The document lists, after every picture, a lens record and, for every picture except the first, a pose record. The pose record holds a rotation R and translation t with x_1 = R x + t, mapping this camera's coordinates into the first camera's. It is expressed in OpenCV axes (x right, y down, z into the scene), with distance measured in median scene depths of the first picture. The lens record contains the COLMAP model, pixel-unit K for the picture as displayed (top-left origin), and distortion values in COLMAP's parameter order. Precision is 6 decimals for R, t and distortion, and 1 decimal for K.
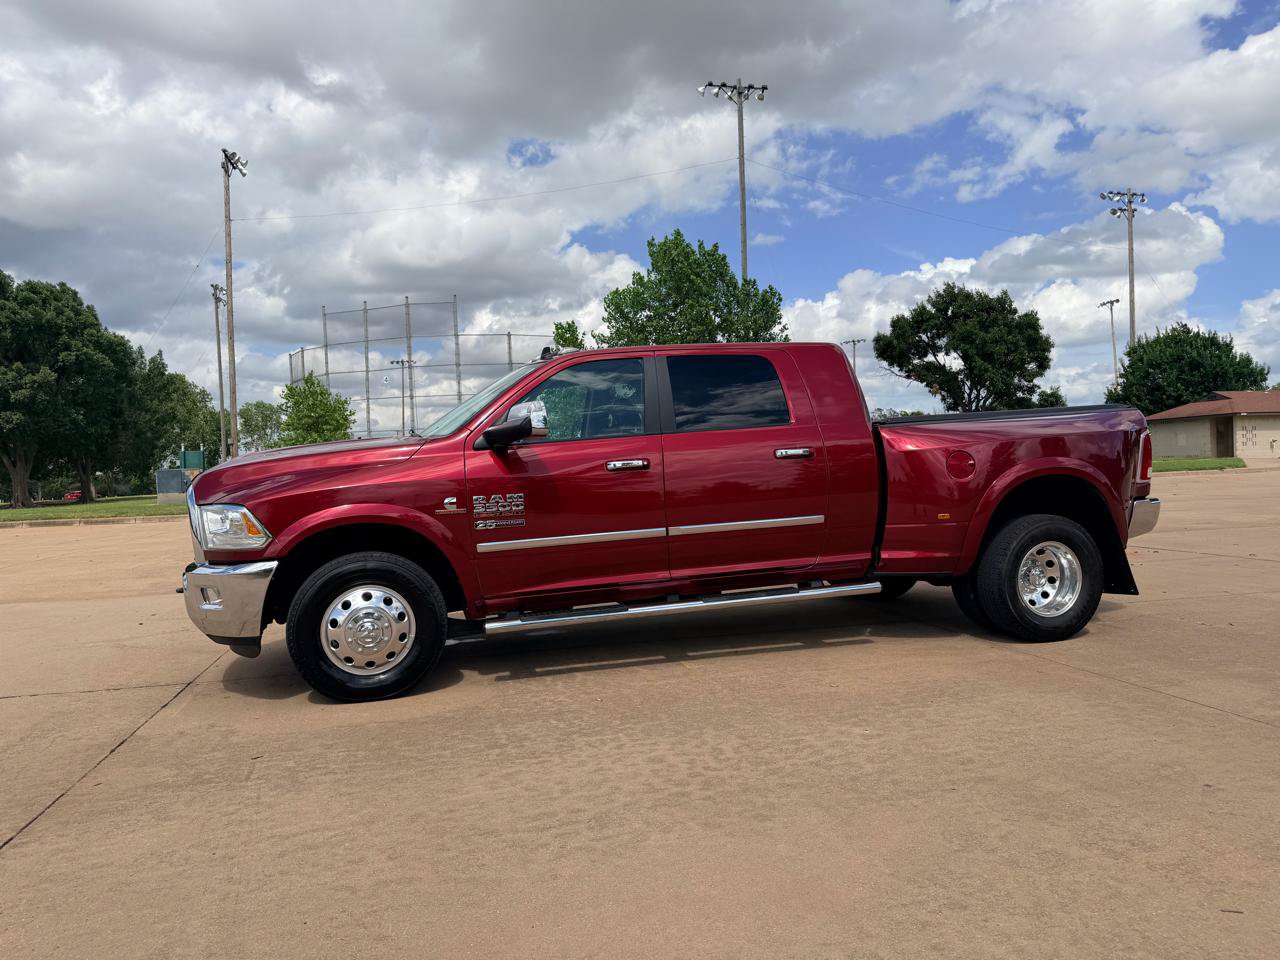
lens RADIAL K [[910.8, 0, 637.4], [0, 910.8, 486.6], [0, 0, 1]] dist [0.035226, -0.048119]
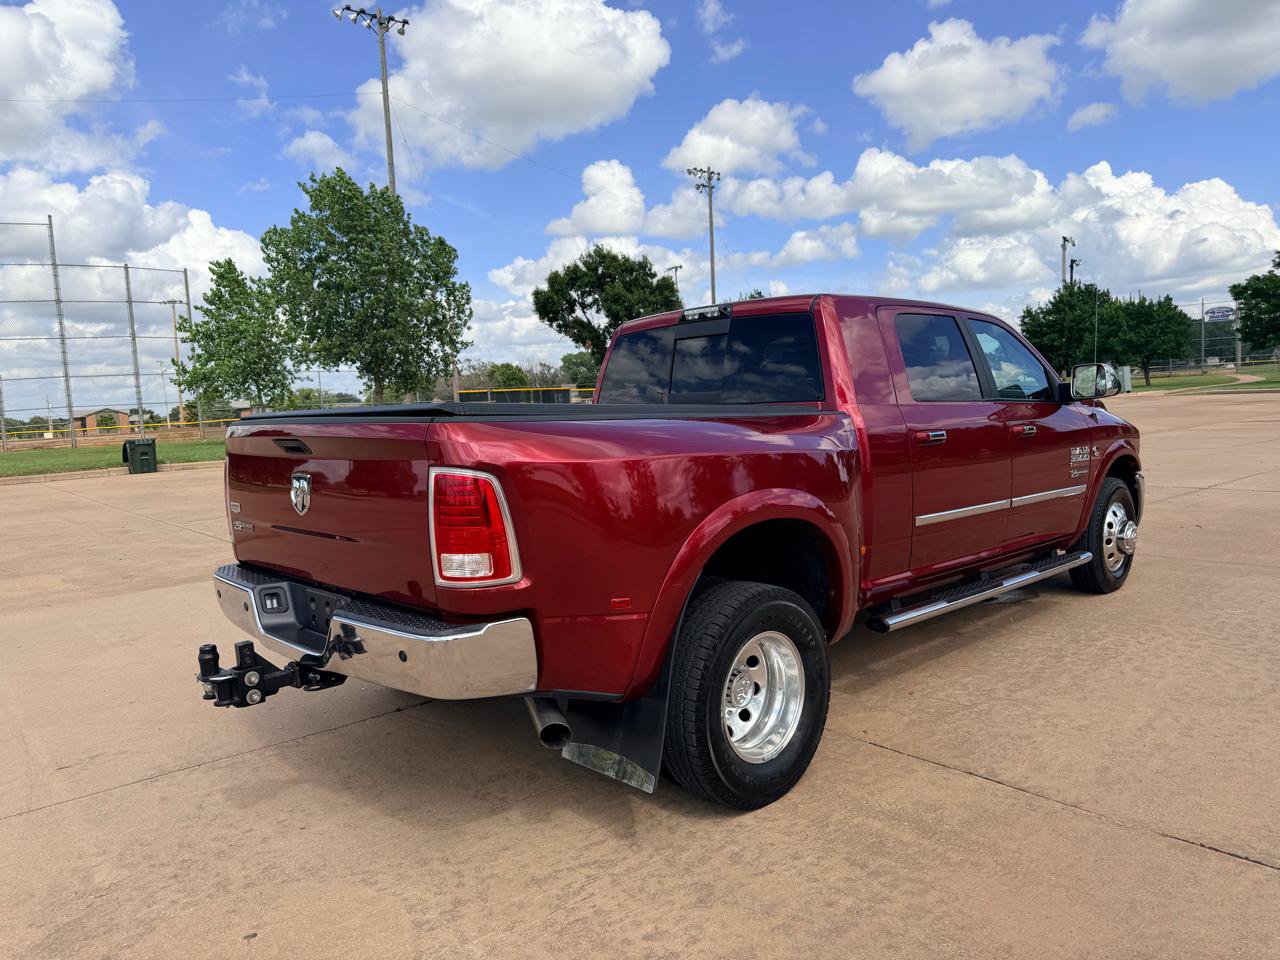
lens RADIAL K [[920.7, 0, 635.3], [0, 920.7, 486.0], [0, 0, 1]] dist [0.015629, -0.012171]
pose [[0.890398, -0.051767, 0.452229, -0.132962], [0.027875, 0.997849, 0.059339, -0.004170], [-0.454328, -0.040229, 0.889926, 0.016384]]
